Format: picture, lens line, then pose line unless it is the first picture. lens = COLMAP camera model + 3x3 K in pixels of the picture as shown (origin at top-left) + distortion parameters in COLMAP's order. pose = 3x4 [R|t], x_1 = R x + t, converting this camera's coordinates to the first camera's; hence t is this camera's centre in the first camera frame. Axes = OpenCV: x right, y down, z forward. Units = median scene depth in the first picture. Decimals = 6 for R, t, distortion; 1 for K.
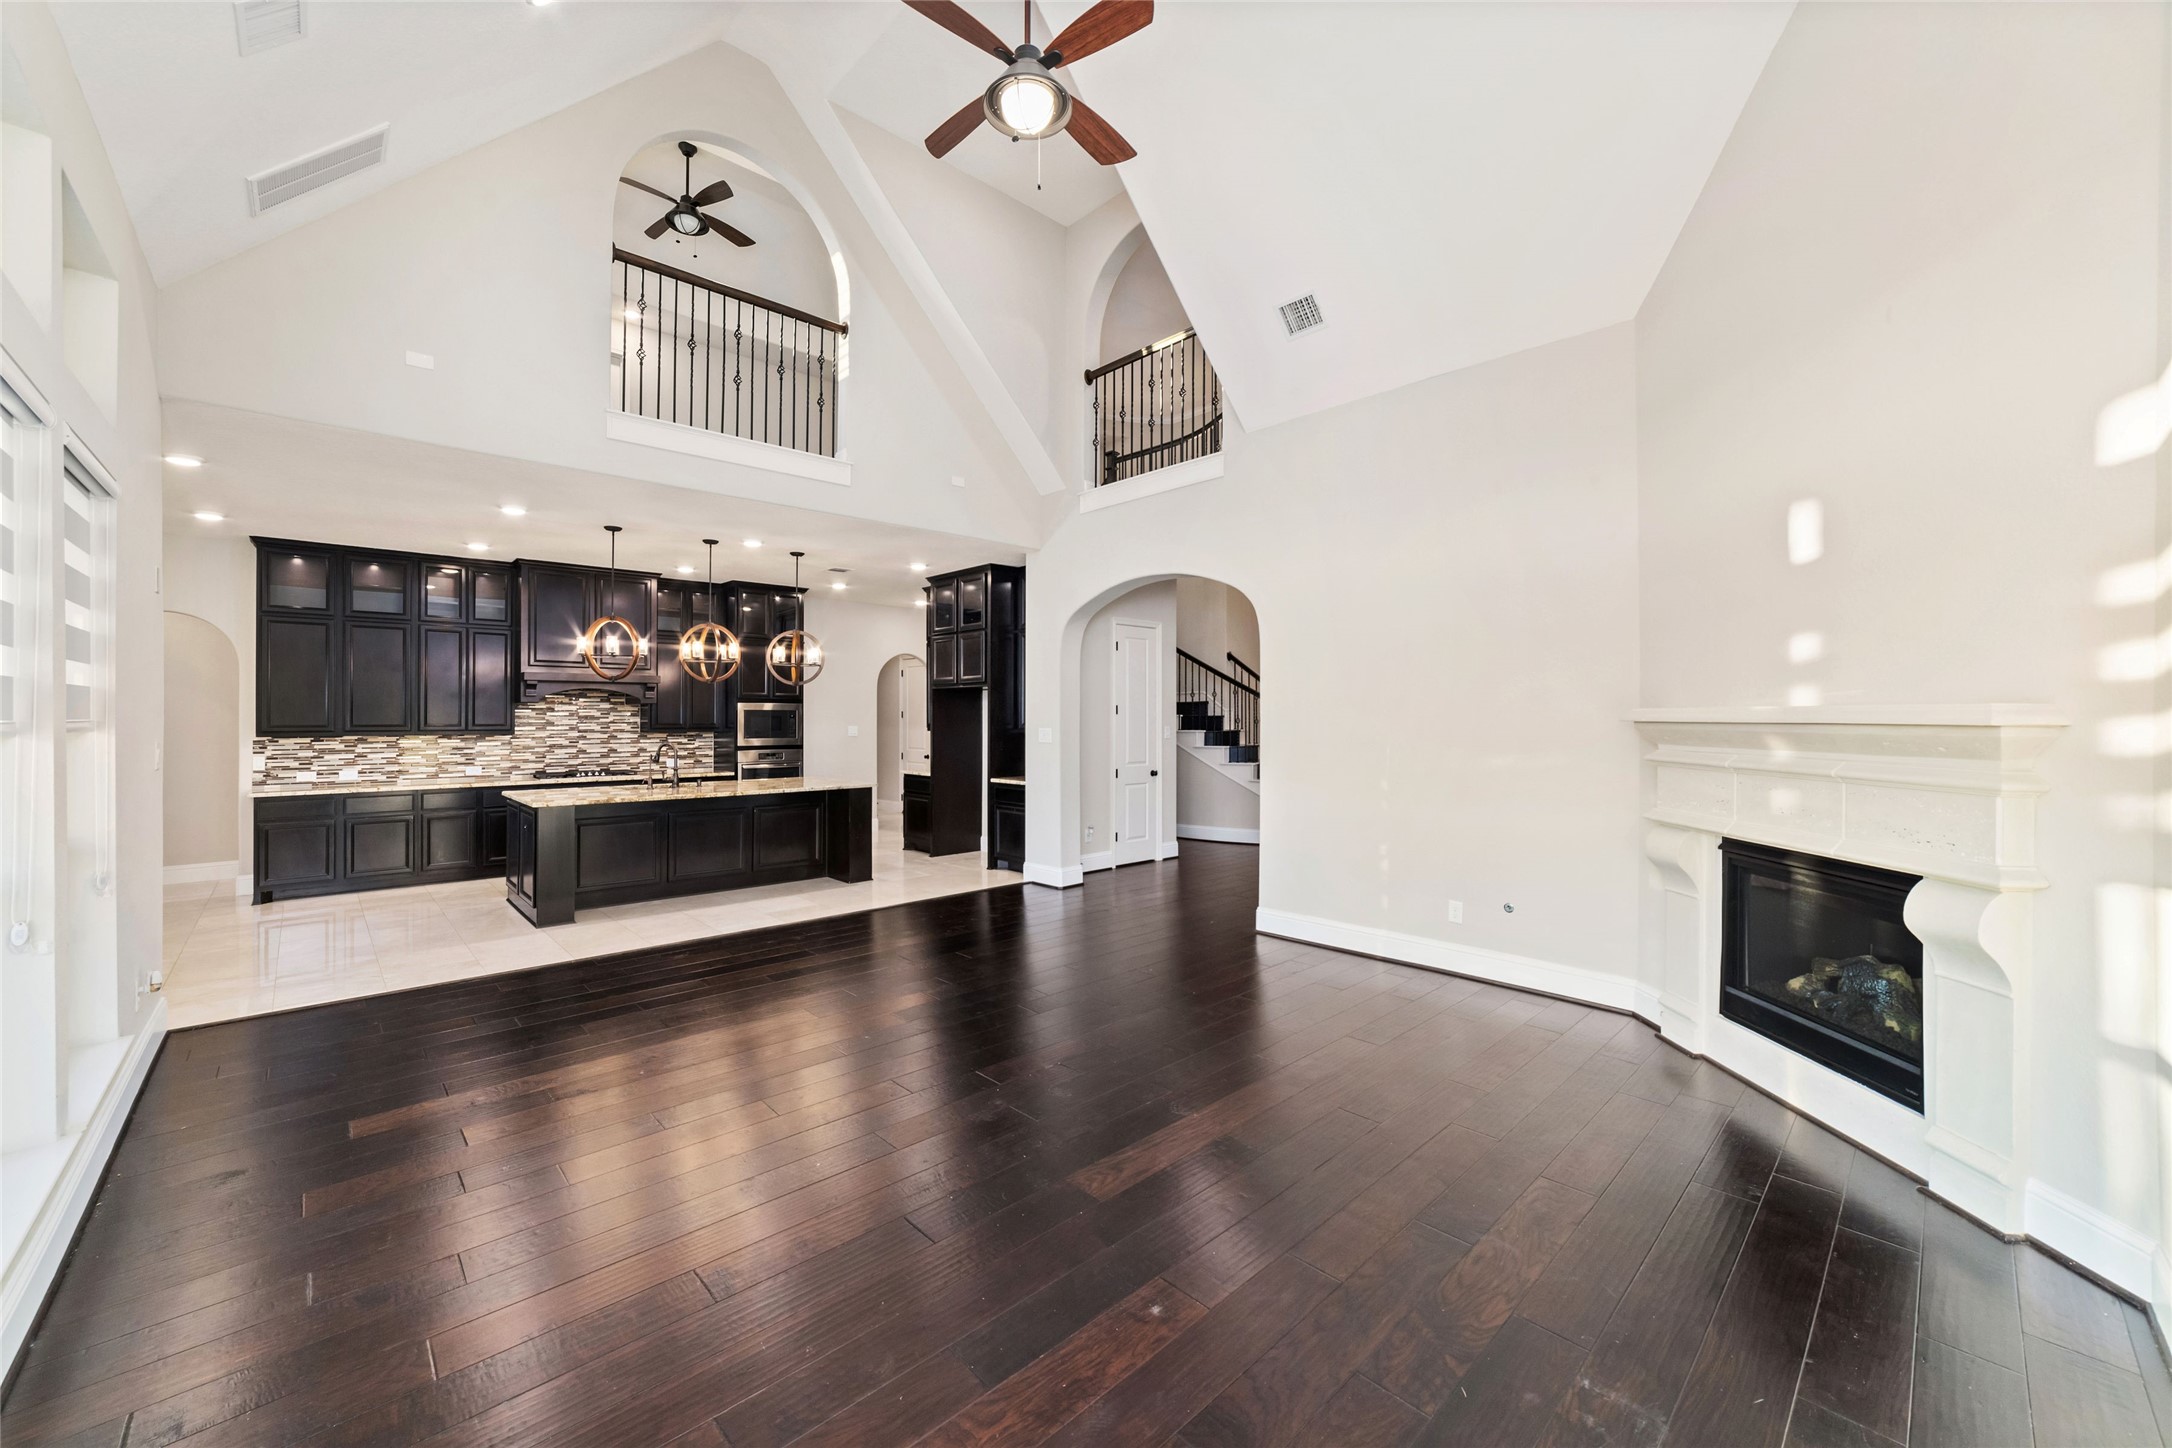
lens RADIAL K [[837.6, 0, 1091.9], [0, 837.6, 712.3], [0, 0, 1]] dist [0.000143, 0.000149]
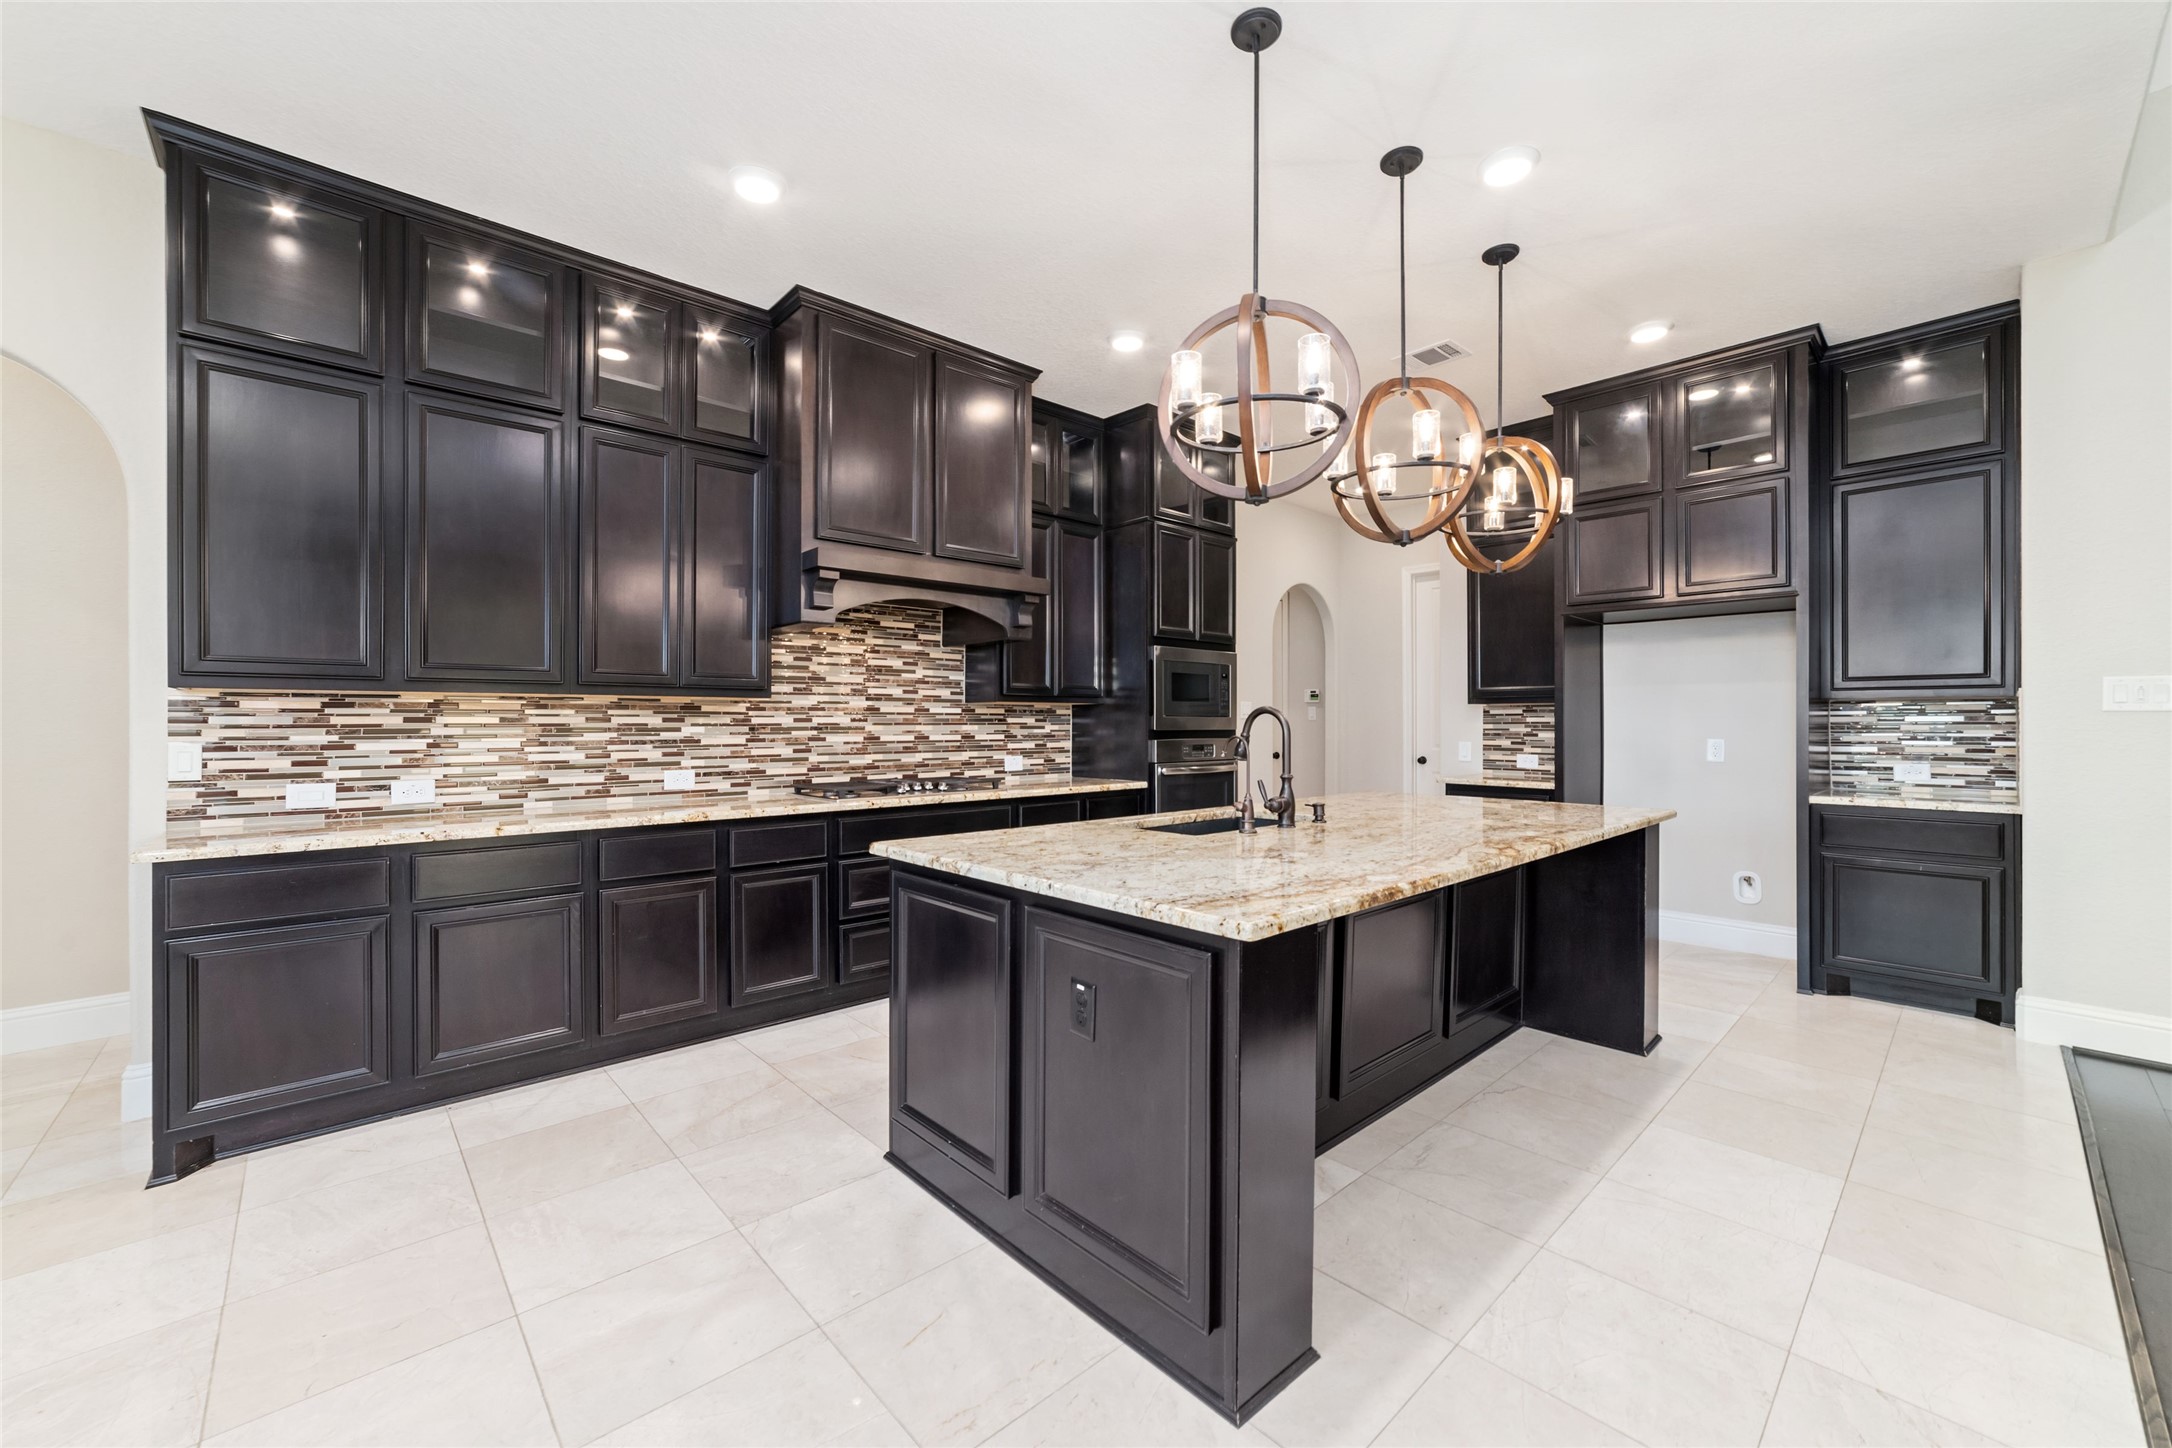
lens RADIAL K [[837.6, 0, 1072.6], [0, 837.6, 725.3], [0, 0, 1]] dist [0.000143, 0.000149]
pose [[0.999641, -0.003981, -0.026488, -0.562393], [0.004101, 0.999982, 0.004446, 0.042874], [0.026470, -0.004553, 0.999639, 0.608468]]
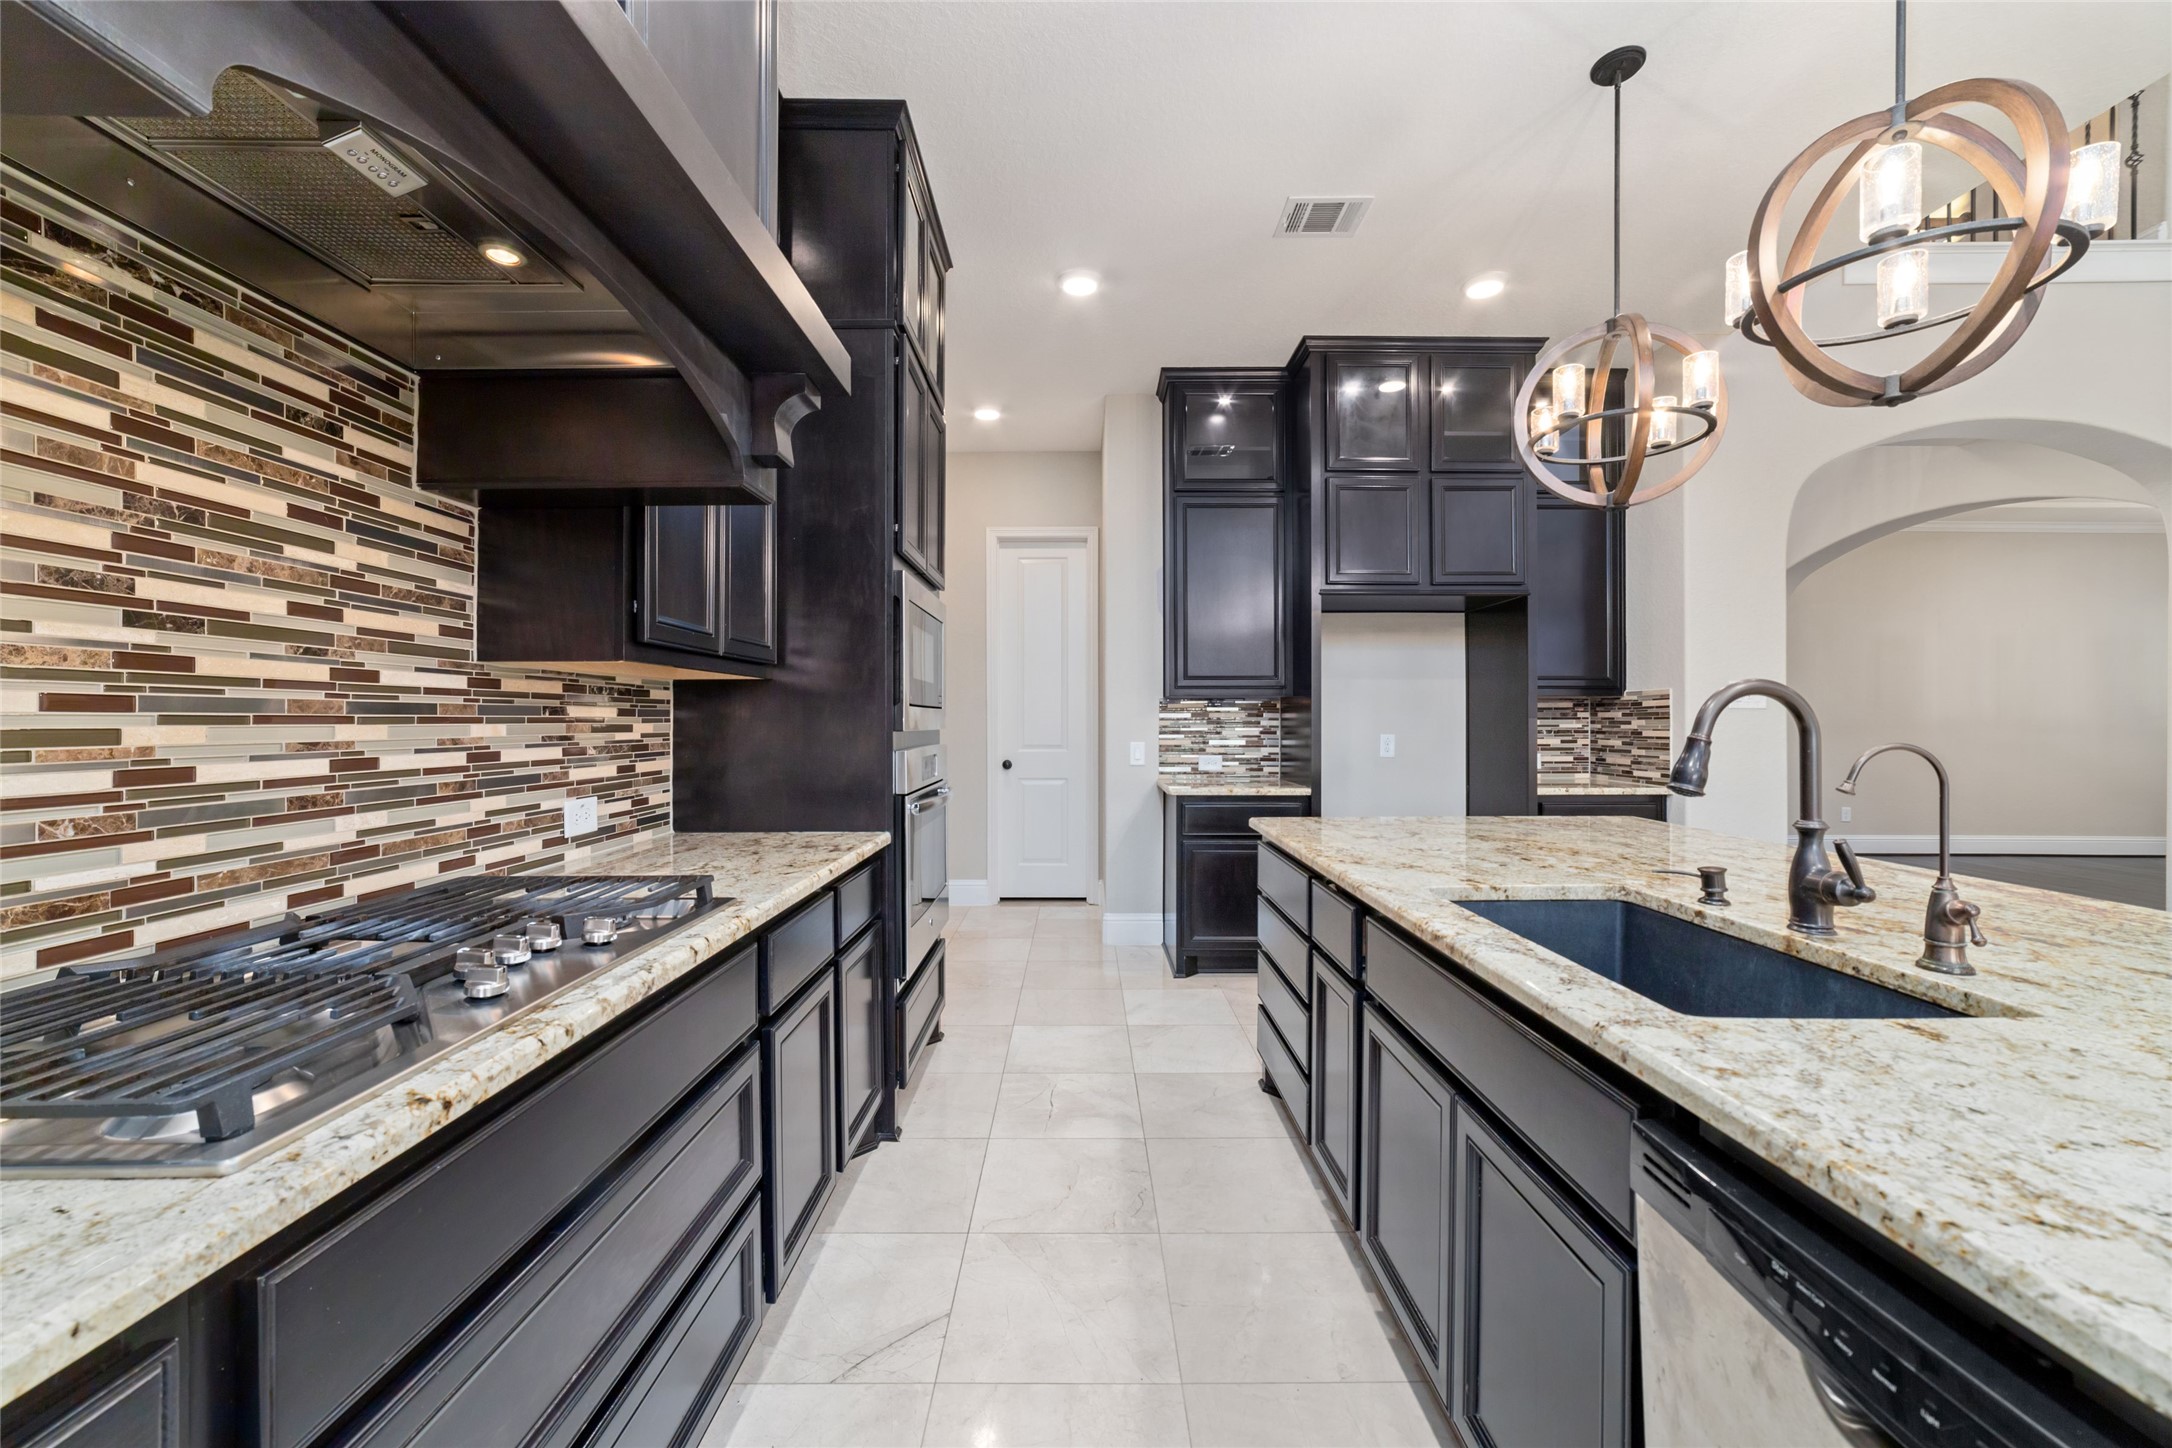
lens RADIAL K [[837.6, 0, 1069.3], [0, 837.6, 720.6], [0, 0, 1]] dist [0.000143, 0.000149]
pose [[0.689696, -0.005265, 0.724080, -0.708603], [0.002410, 0.999985, 0.004976, 0.043675], [-0.724095, -0.001687, 0.689698, 0.956318]]
